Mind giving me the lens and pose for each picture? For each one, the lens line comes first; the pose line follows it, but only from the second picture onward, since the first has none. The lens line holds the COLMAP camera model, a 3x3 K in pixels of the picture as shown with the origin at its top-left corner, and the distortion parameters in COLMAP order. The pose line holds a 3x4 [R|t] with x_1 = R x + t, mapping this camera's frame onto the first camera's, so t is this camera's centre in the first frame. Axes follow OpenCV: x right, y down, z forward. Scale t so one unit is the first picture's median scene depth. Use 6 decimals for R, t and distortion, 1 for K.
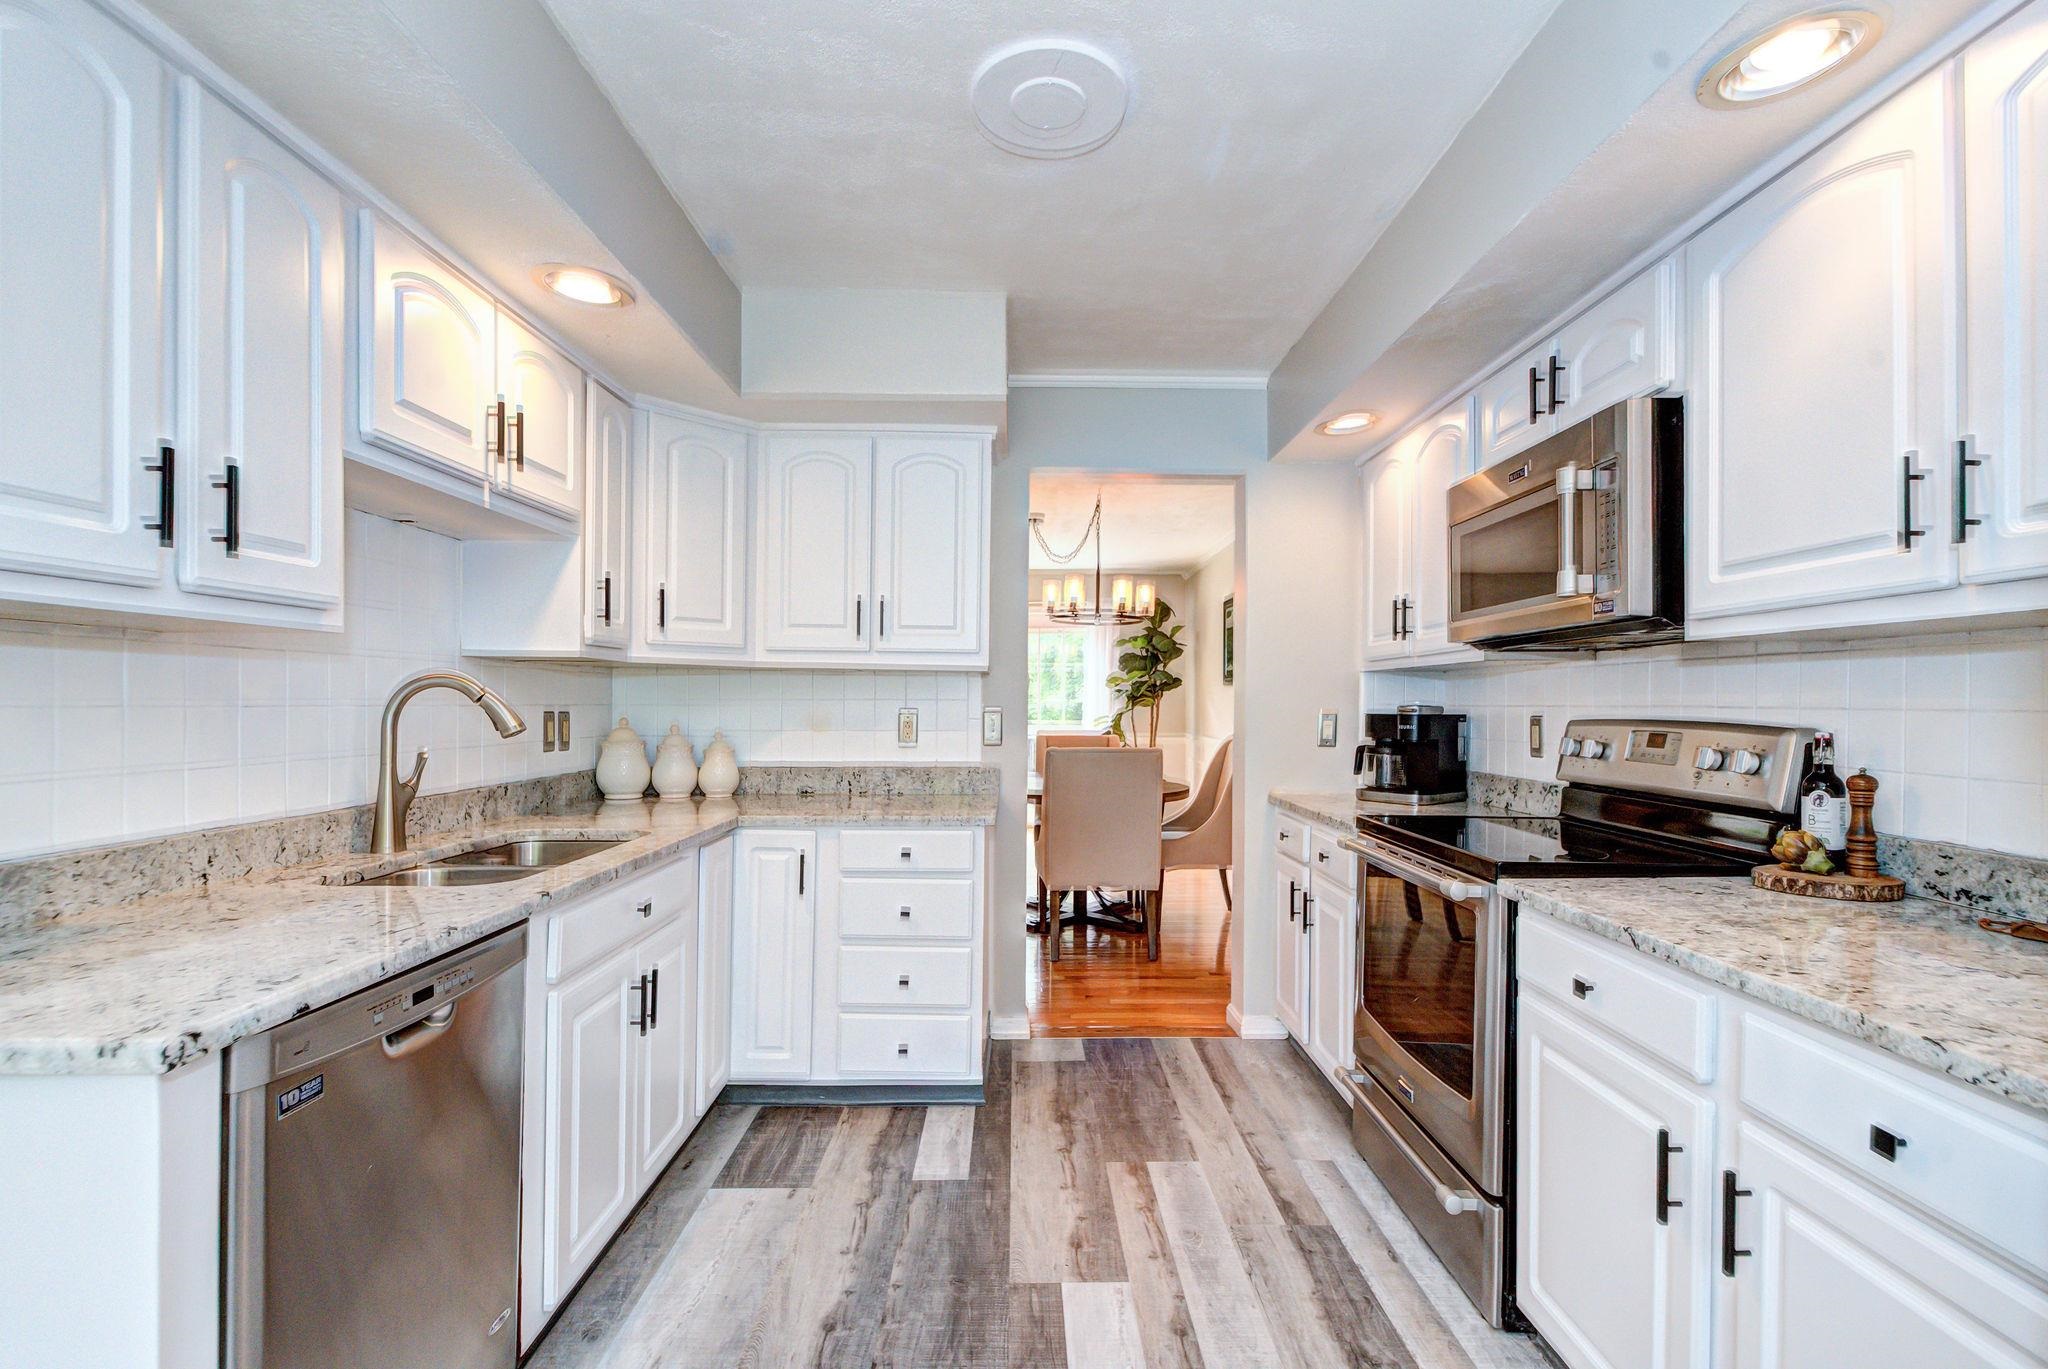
lens RADIAL K [[935.3, 0, 1039.2], [0, 935.3, 697.8], [0, 0, 1]] dist [-0.002208, -0.000886]
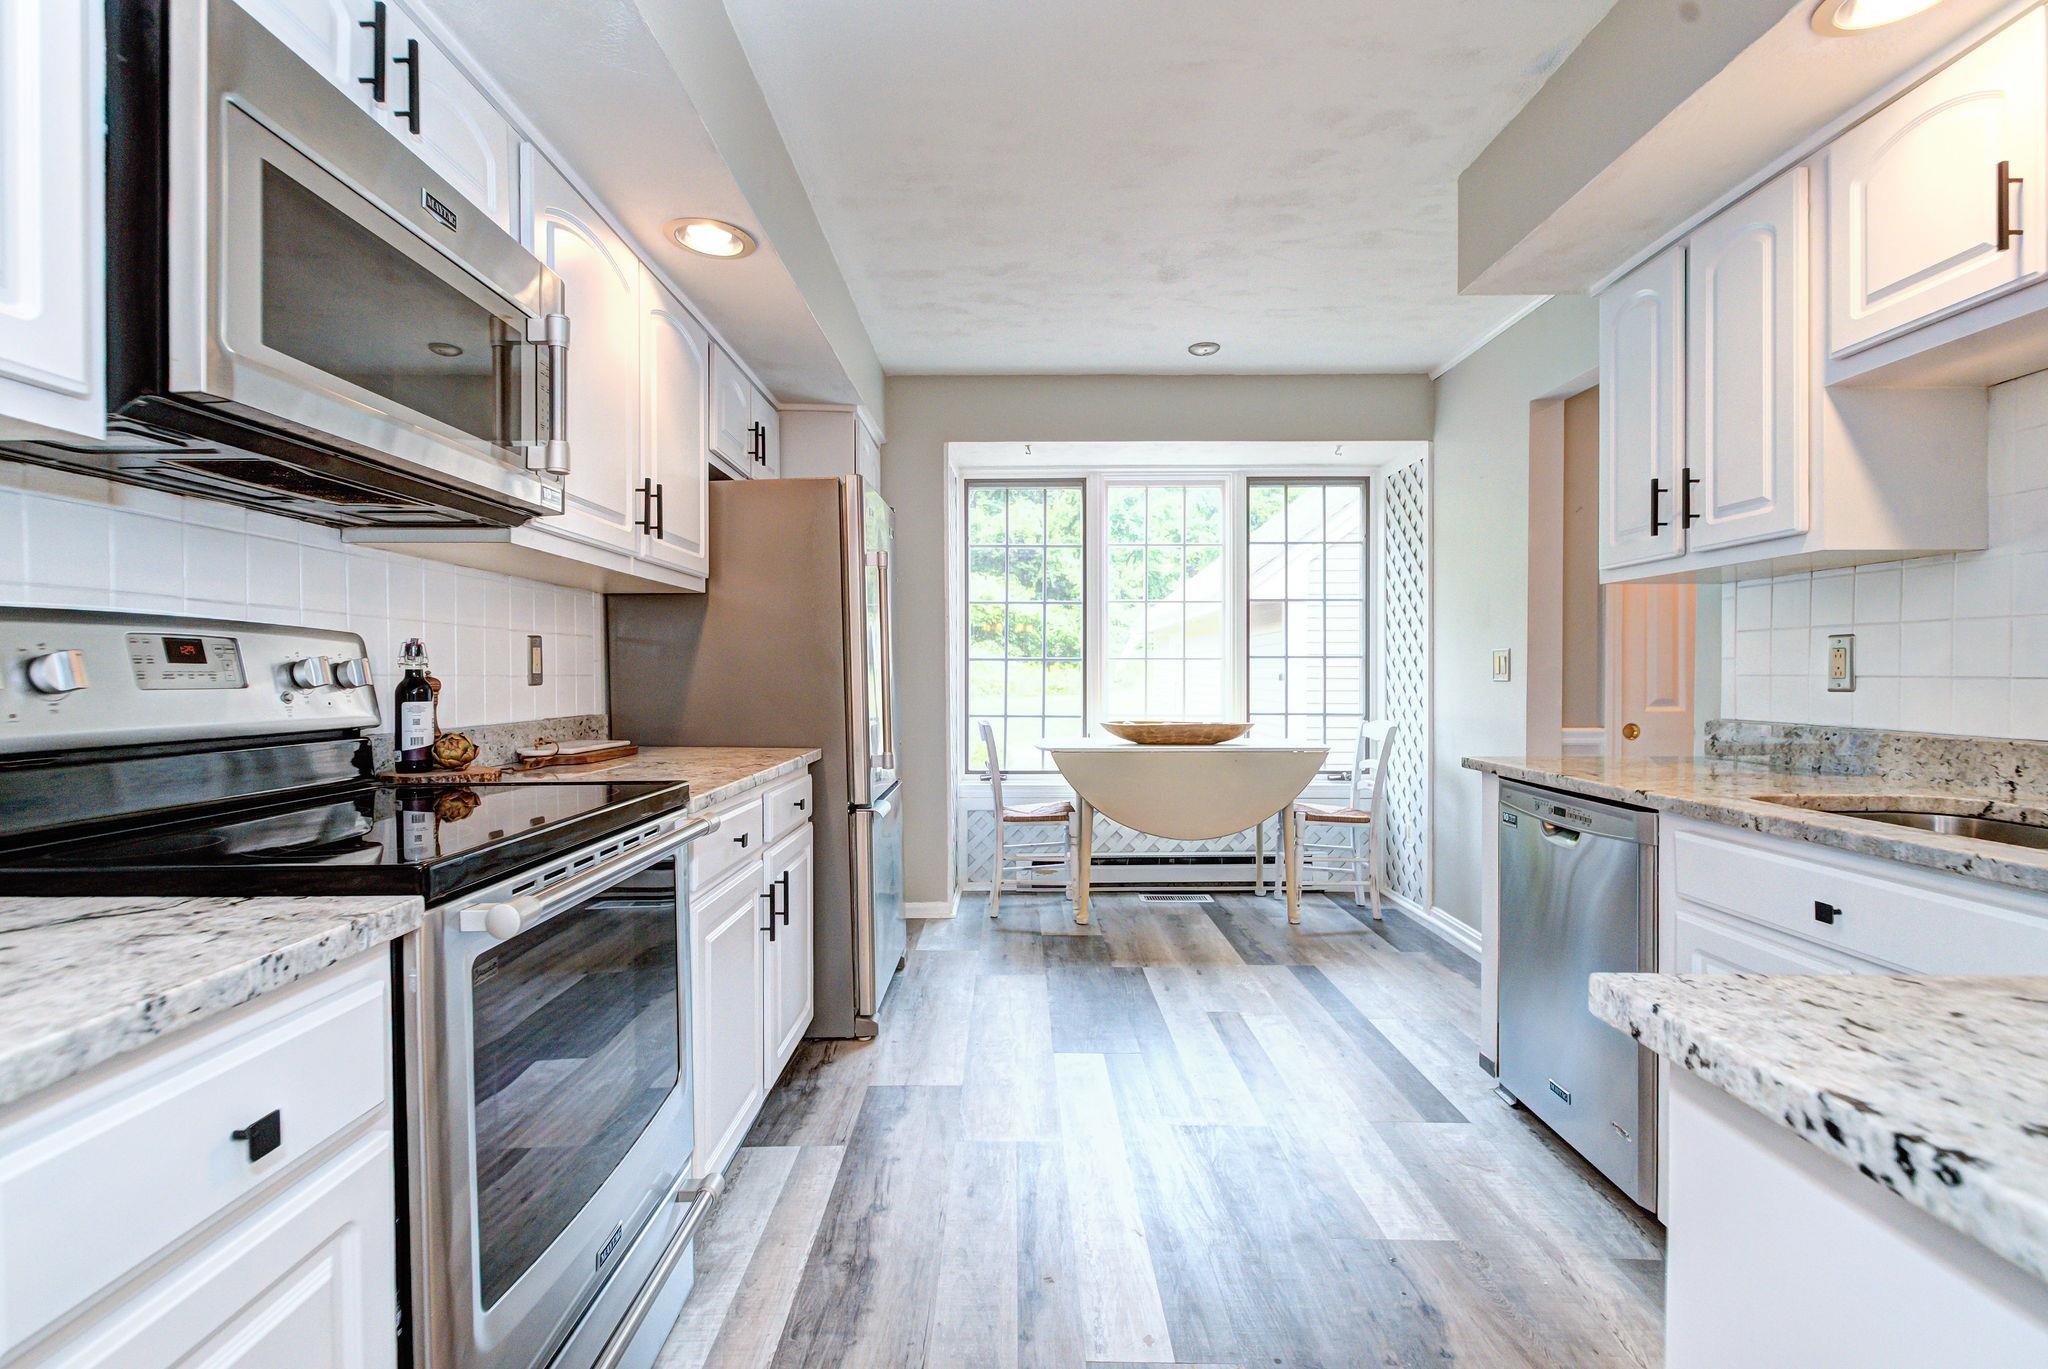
lens RADIAL K [[971.1, 0, 990.5], [0, 971.1, 679.4], [0, 0, 1]] dist [0.001705, -0.000036]
pose [[-0.998998, -0.003913, 0.044593, 0.121665], [-0.003756, 0.999986, 0.003597, 0.057222], [-0.044606, 0.003426, -0.998999, 1.545043]]
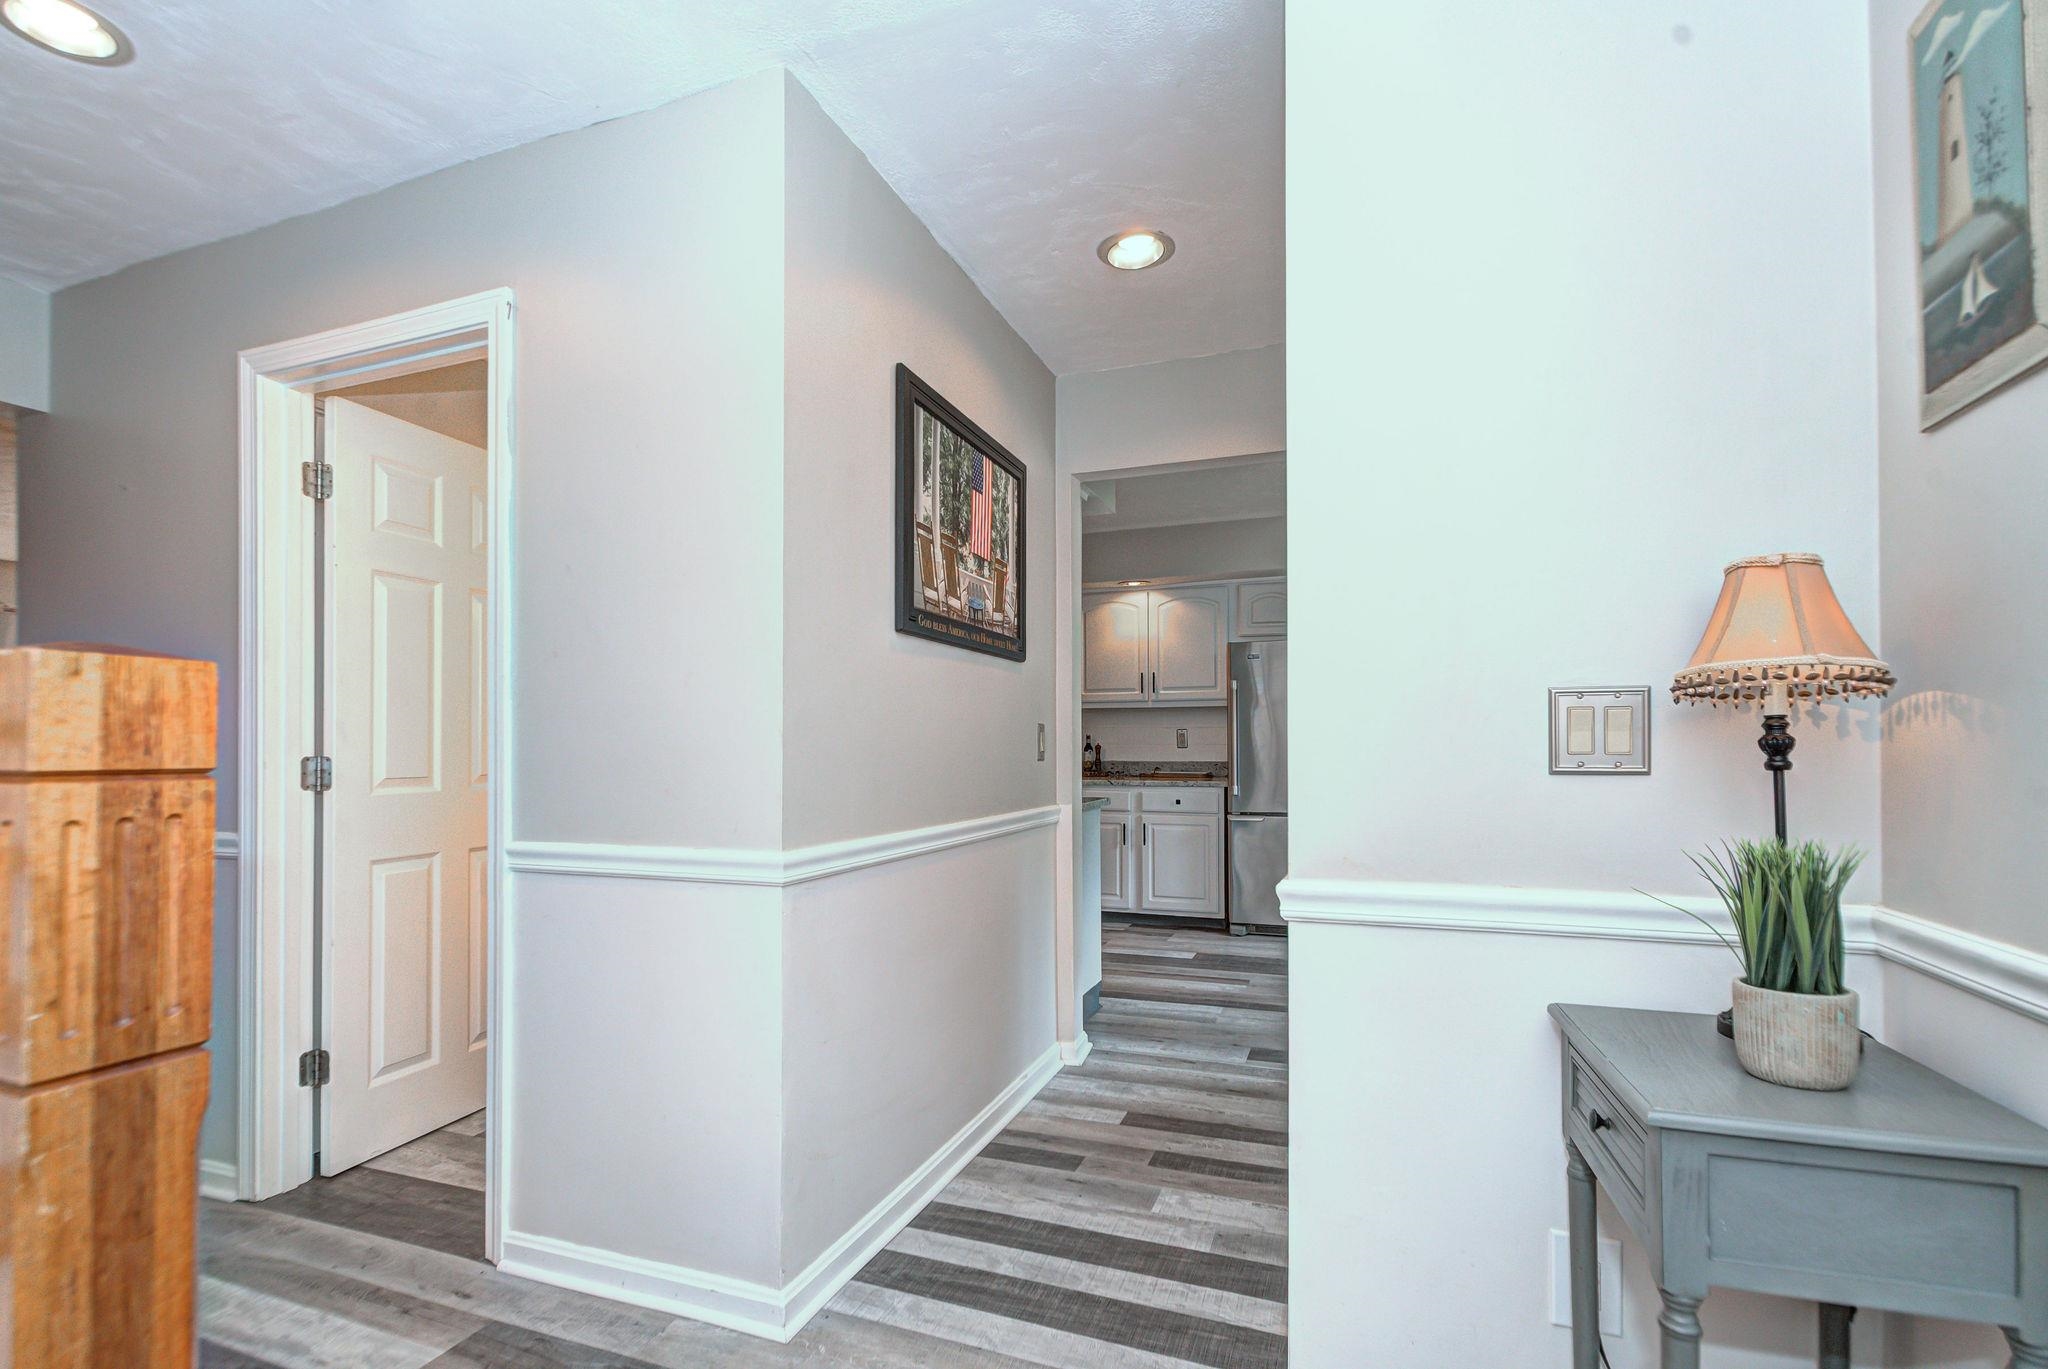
lens RADIAL K [[973.3, 0, 1022.9], [0, 973.3, 730.8], [0, 0, 1]] dist [-0.000531, -0.000198]
pose [[0.380041, 0.000709, 0.924969, -2.123962], [0.005512, 0.999980, -0.003031, 0.025228], [-0.924953, 0.006250, 0.380029, -0.163097]]
